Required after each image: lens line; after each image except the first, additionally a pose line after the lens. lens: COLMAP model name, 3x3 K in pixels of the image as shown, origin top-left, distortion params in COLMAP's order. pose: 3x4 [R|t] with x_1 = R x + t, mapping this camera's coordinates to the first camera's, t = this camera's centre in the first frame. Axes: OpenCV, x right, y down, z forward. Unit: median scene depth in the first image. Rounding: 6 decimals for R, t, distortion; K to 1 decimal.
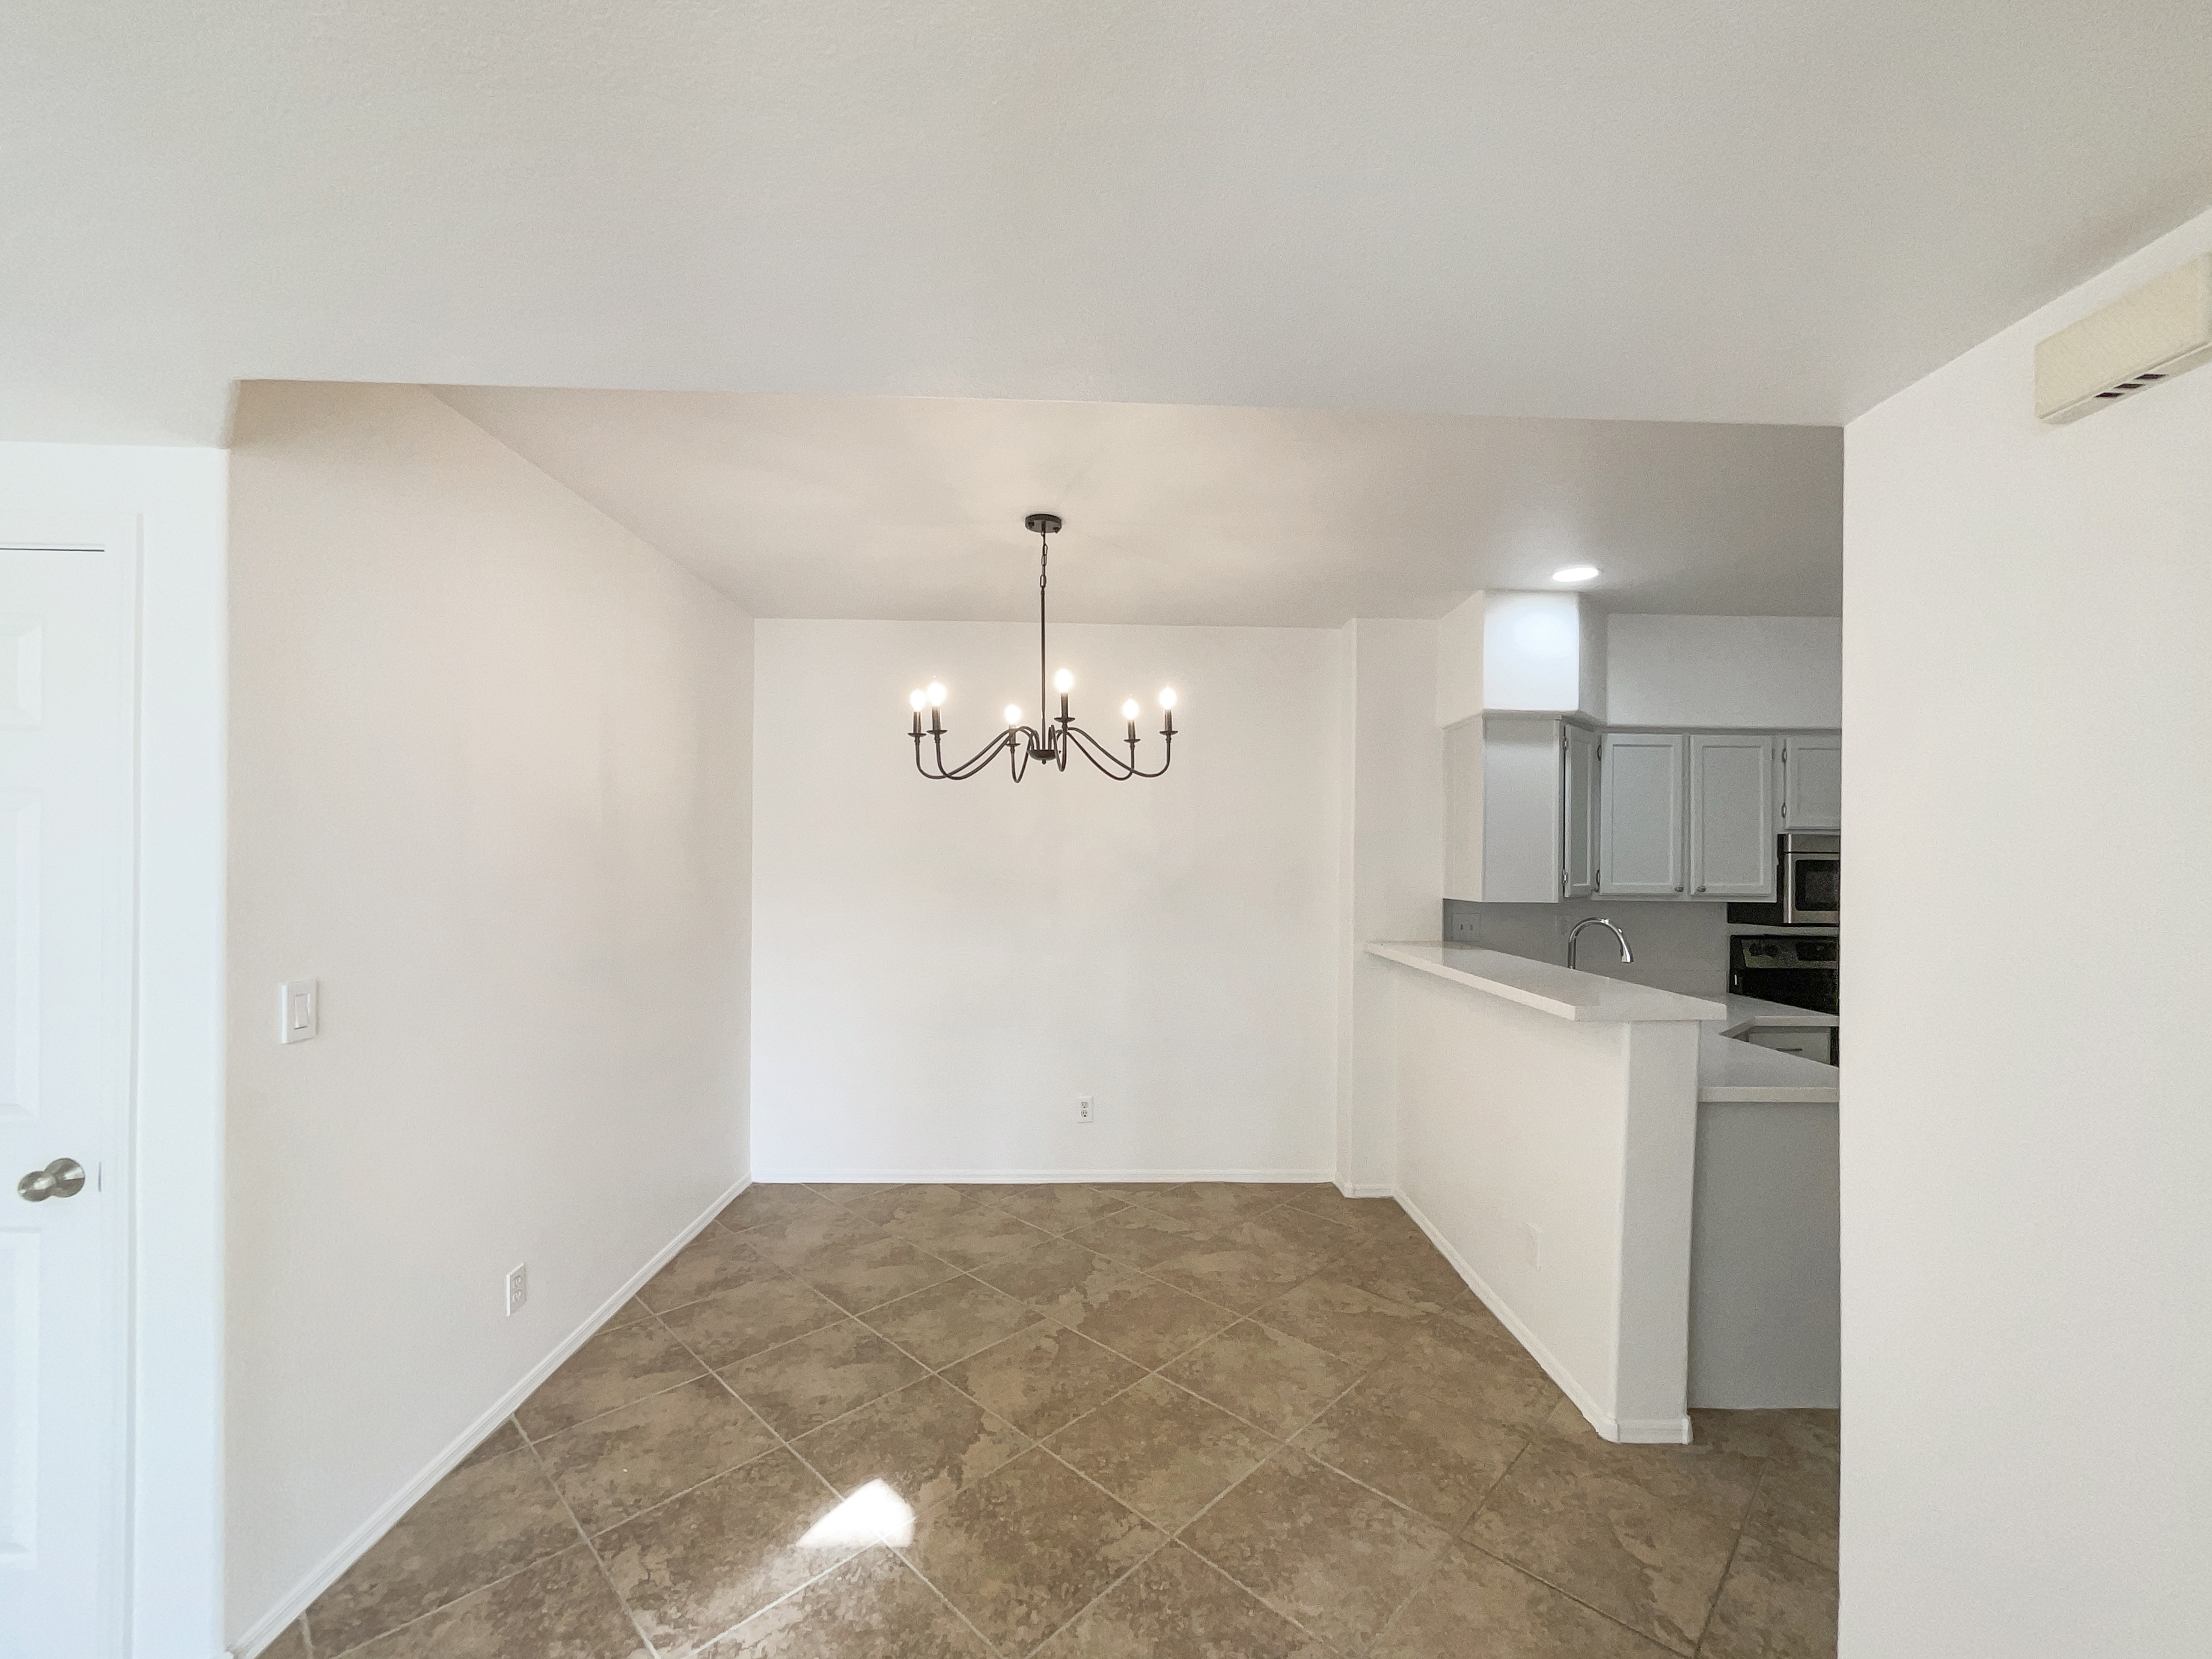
lens RADIAL K [[924.2, 0, 1117.5], [0, 924.2, 829.1], [0, 0, 1]] dist [-0.001591, -0.000213]
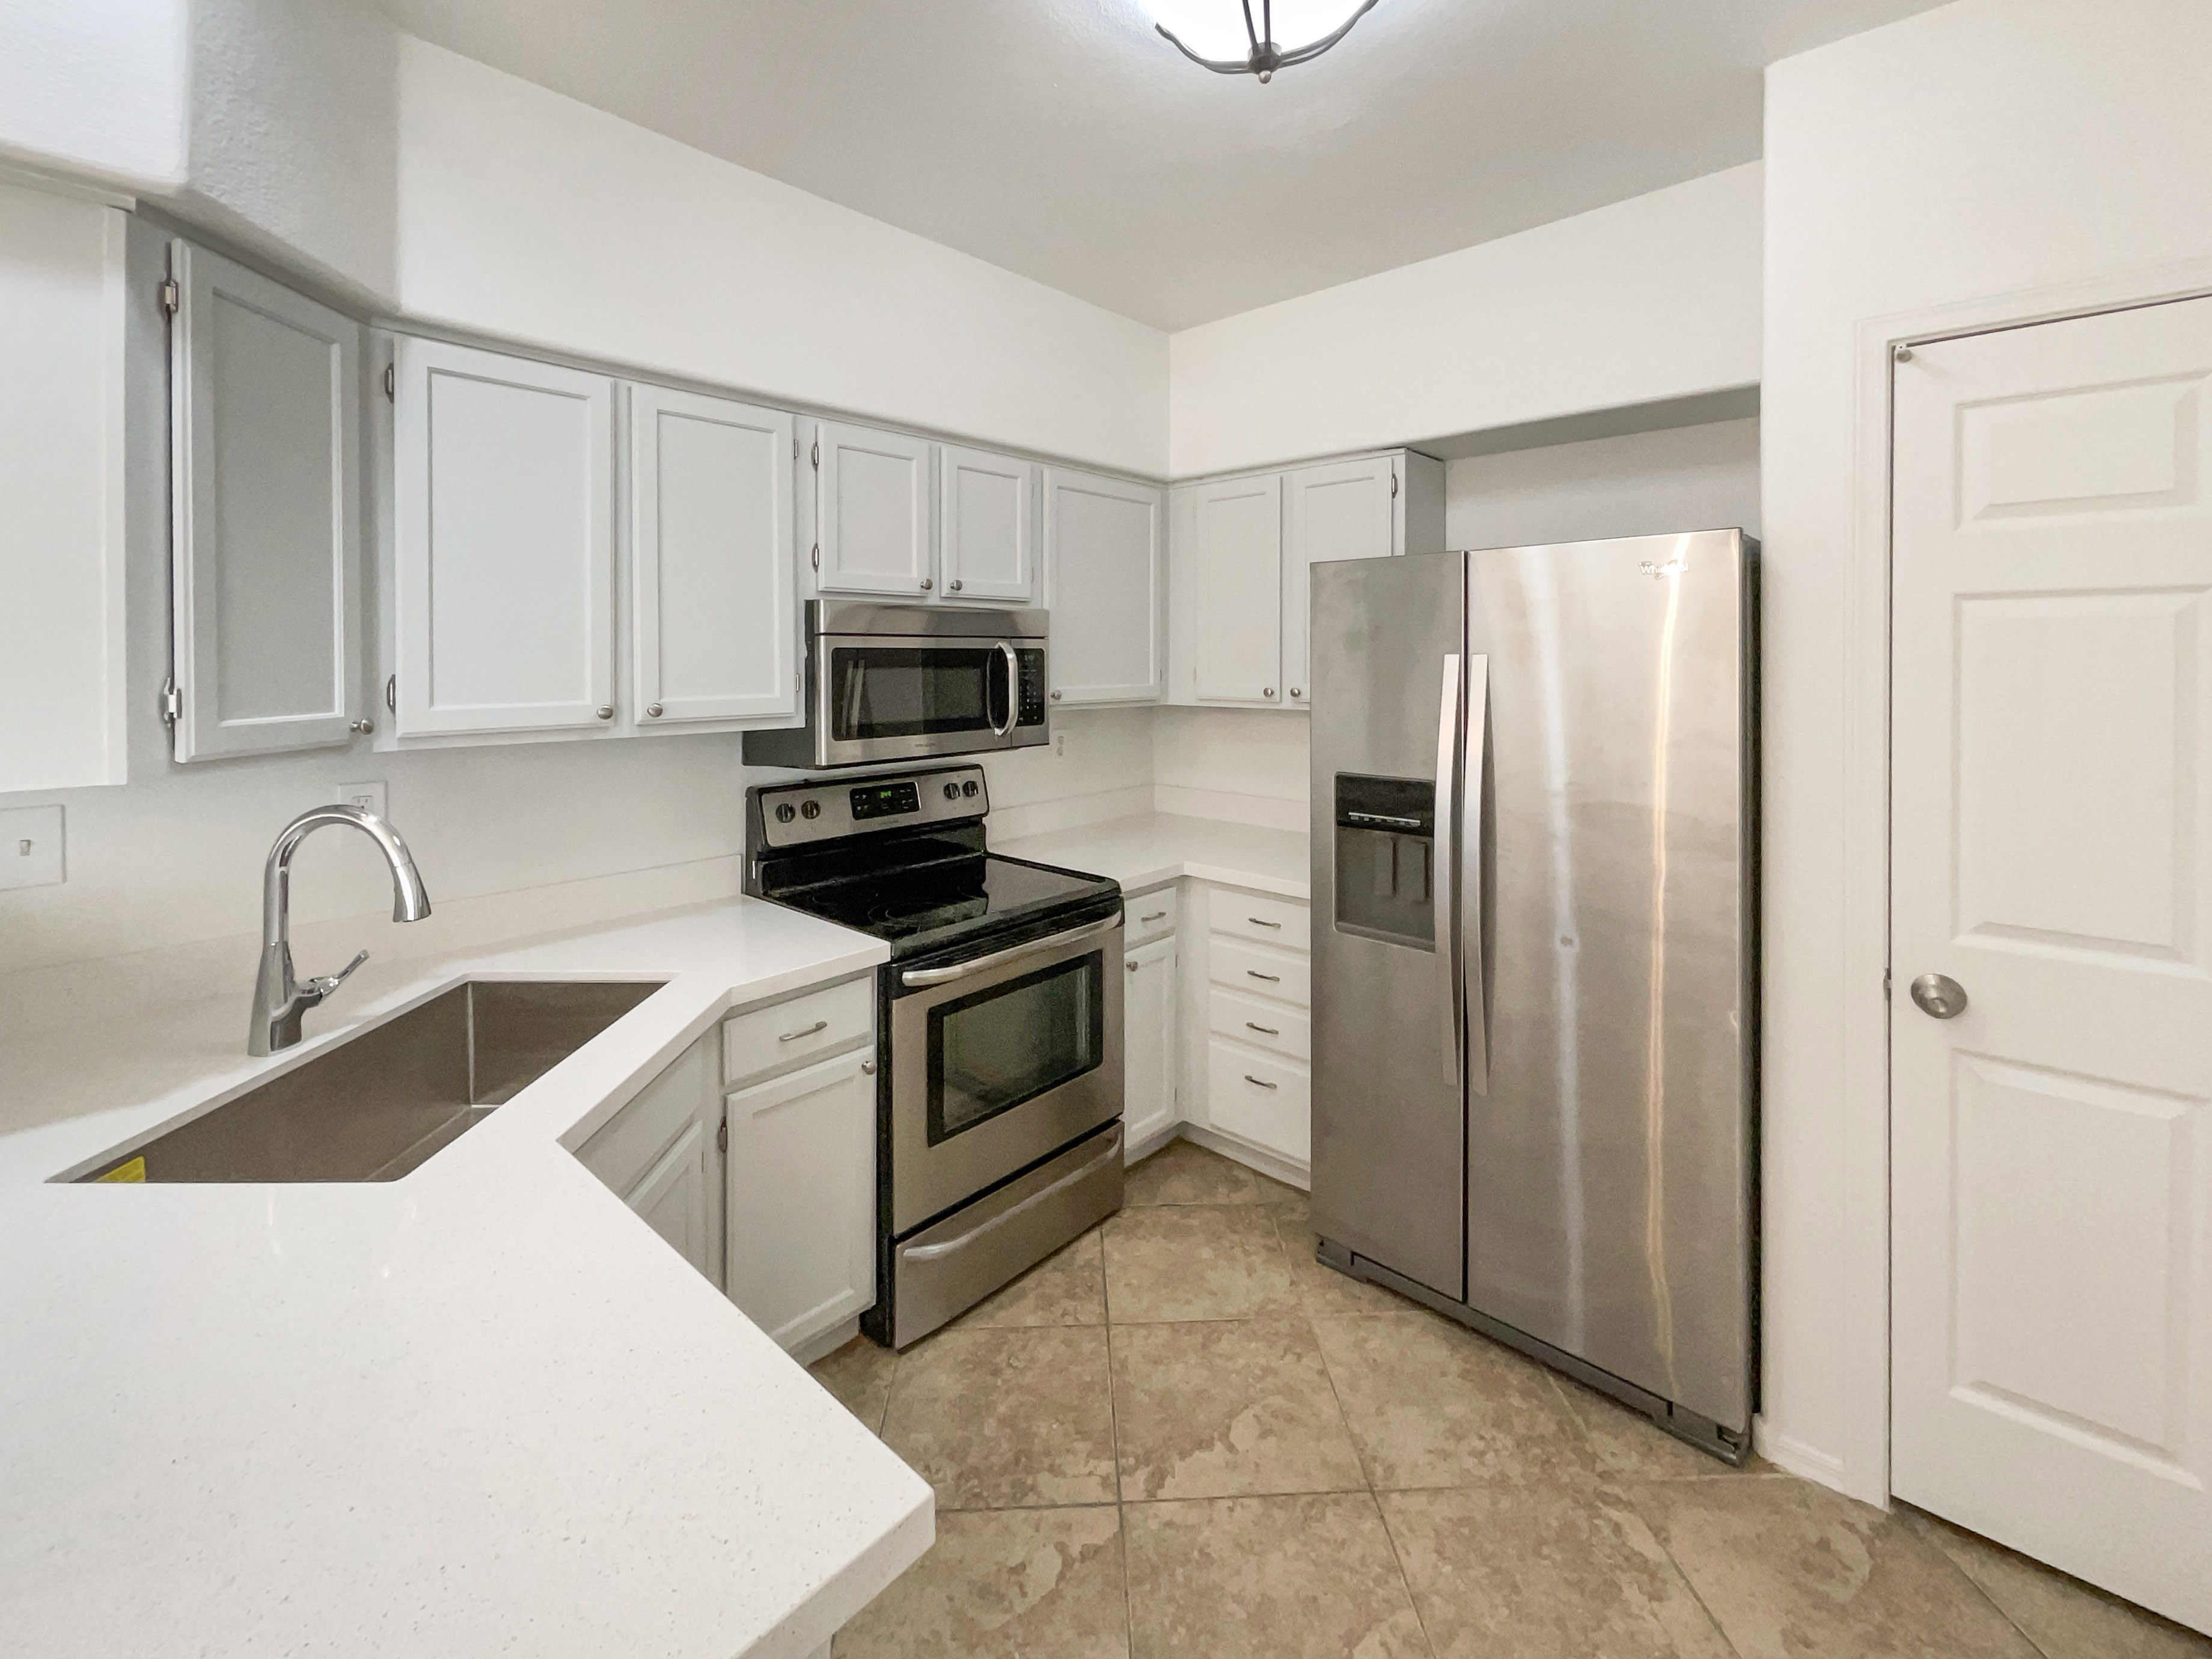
lens RADIAL K [[924.2, 0, 1117.5], [0, 924.2, 829.1], [0, 0, 1]] dist [-0.001591, -0.000213]
pose [[0.694179, -0.145114, 0.705022, 0.447669], [-0.005827, 0.978302, 0.207101, 0.024165], [-0.719778, -0.147873, 0.678272, 0.486077]]
